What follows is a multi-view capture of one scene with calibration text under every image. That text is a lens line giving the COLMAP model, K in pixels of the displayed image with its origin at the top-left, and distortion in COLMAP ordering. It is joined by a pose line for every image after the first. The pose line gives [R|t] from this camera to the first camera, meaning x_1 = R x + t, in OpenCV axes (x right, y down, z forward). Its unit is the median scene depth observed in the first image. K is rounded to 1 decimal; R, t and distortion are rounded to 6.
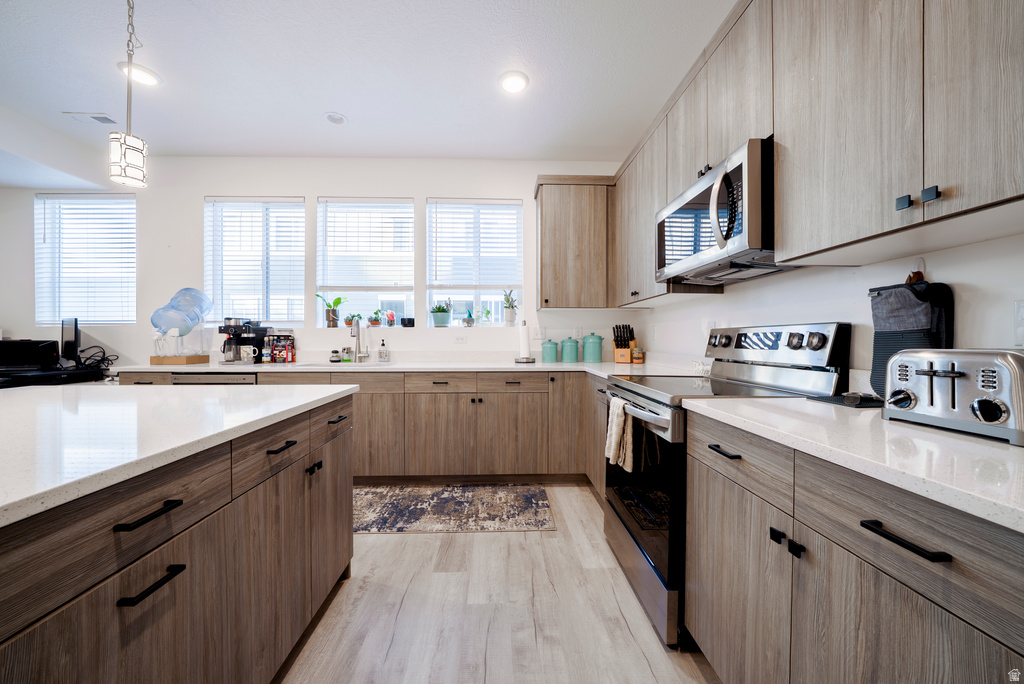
lens RADIAL K [[358.0, 0, 513.8], [0, 358.0, 346.4], [0, 0, 1]] dist [-0.021705, 0.002363]
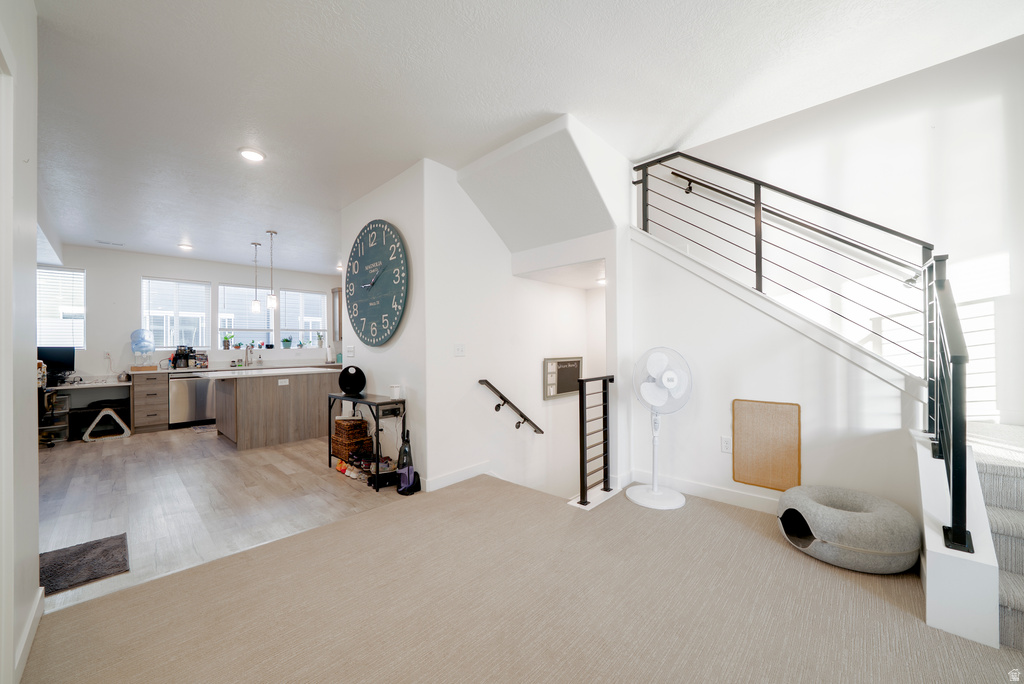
lens RADIAL K [[390.9, 0, 511.9], [0, 390.9, 346.8], [0, 0, 1]] dist [-0.008767, 0.001217]
pose [[0.719949, -0.010469, 0.693948, -0.954892], [0.030337, 0.999405, -0.016397, 0.016578], [-0.693363, 0.032857, 0.719839, -1.802158]]
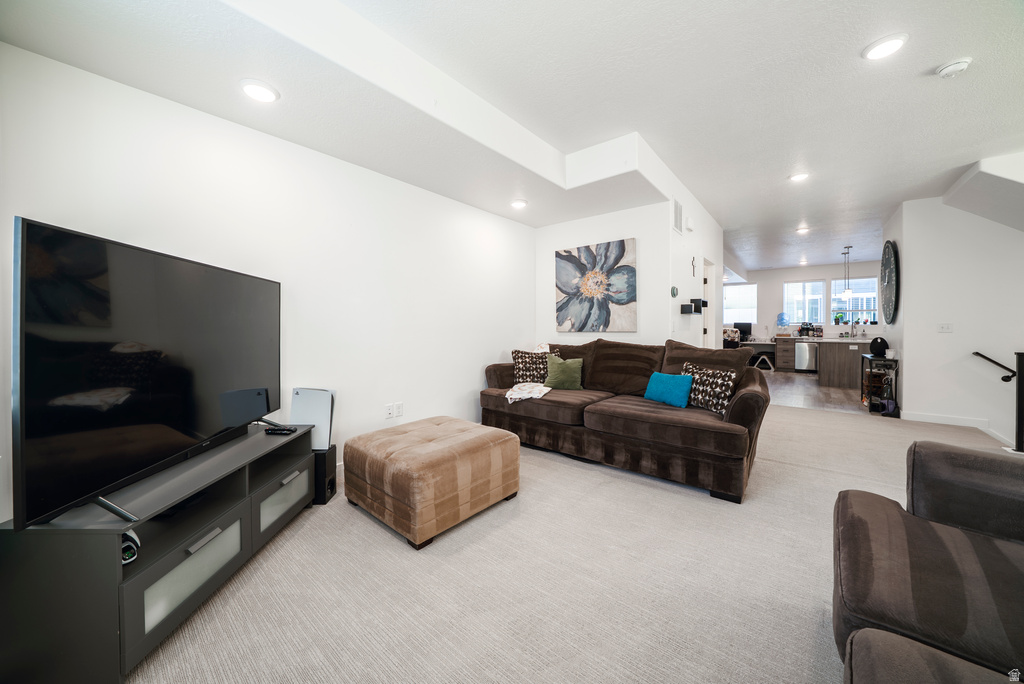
lens RADIAL K [[358.0, 0, 509.8], [0, 358.0, 329.1], [0, 0, 1]] dist [-0.021705, 0.002363]
pose [[0.742025, 0.004111, -0.670359, -0.622545], [-0.013876, 0.999861, -0.009227, 0.046065], [0.670228, 0.016149, 0.741979, -3.059632]]
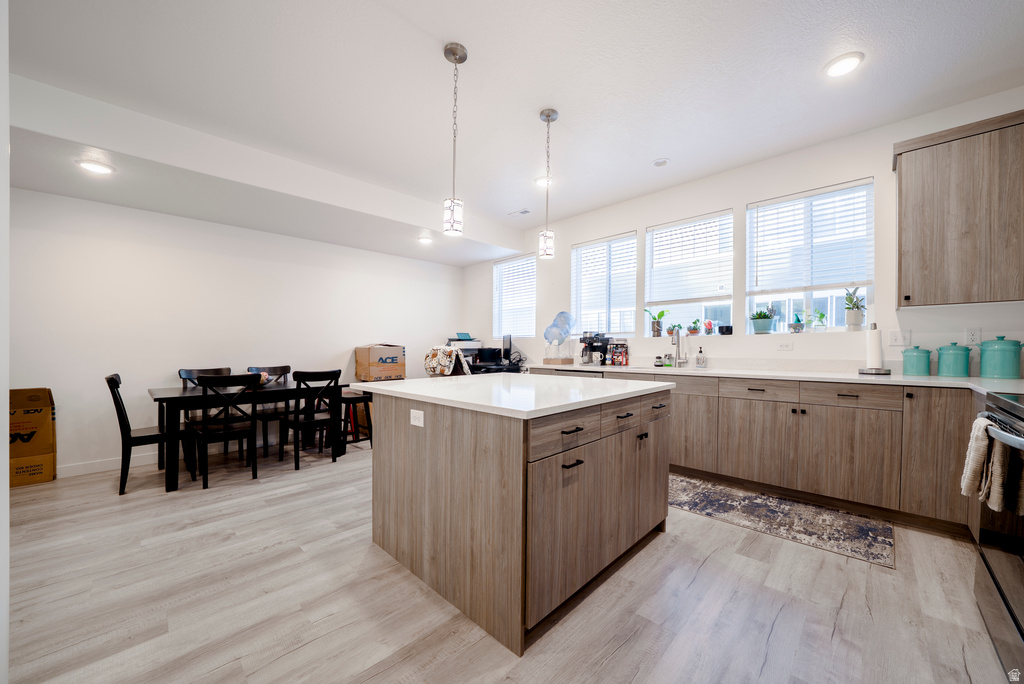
lens RADIAL K [[372.2, 0, 534.8], [0, 372.2, 360.1], [0, 0, 1]] dist [-0.022473, 0.000102]
pose [[0.705264, 0.020771, -0.708640, 0.081557], [-0.010167, 0.999764, 0.019186, 0.004436], [0.708872, -0.006326, 0.705309, -0.160858]]
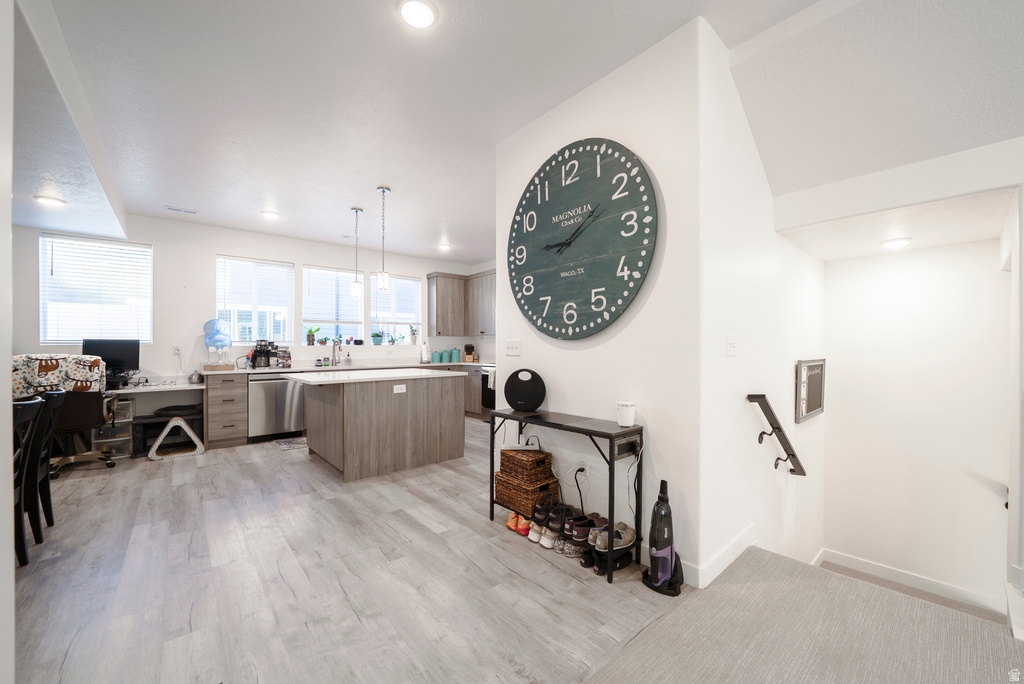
lens RADIAL K [[404.1, 0, 538.2], [0, 404.1, 348.3], [0, 0, 1]] dist [-0.012436, -0.000457]
pose [[0.764015, -0.006911, 0.645162, -0.994047], [0.021464, 0.999661, -0.014710, 0.010089], [-0.644842, 0.025087, 0.763904, -1.172934]]
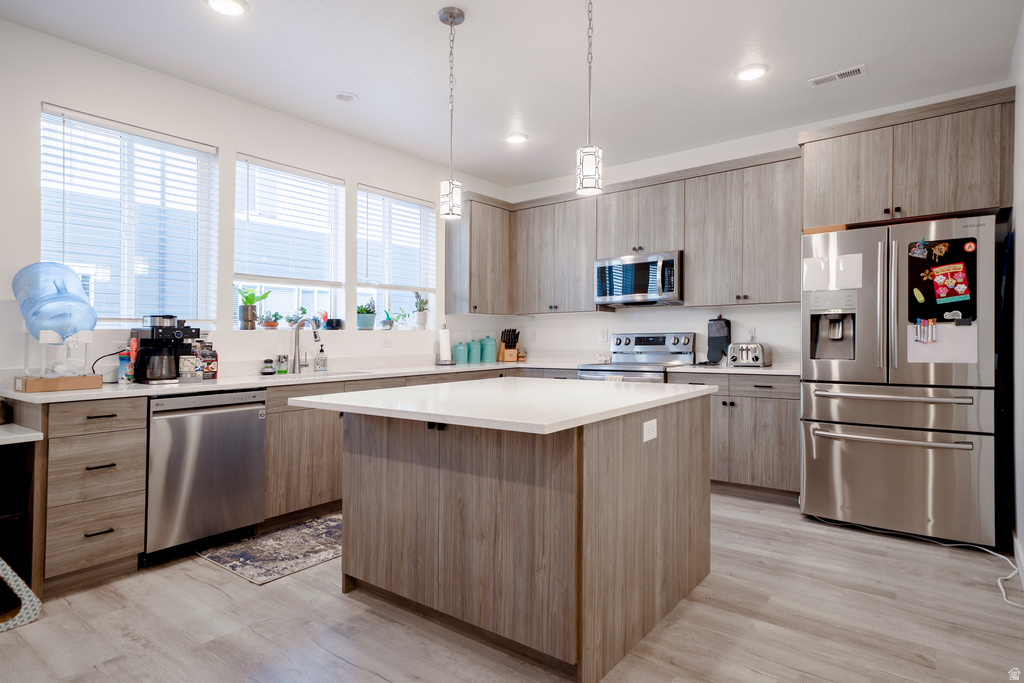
lens RADIAL K [[578.8, 0, 521.5], [0, 578.8, 334.6], [0, 0, 1]] dist [0.025076, 0.003542]
pose [[0.639337, -0.001663, 0.768925, -1.195339], [0.026334, 0.999458, -0.019734, -0.003814], [-0.768475, 0.032865, 0.639035, -0.245970]]
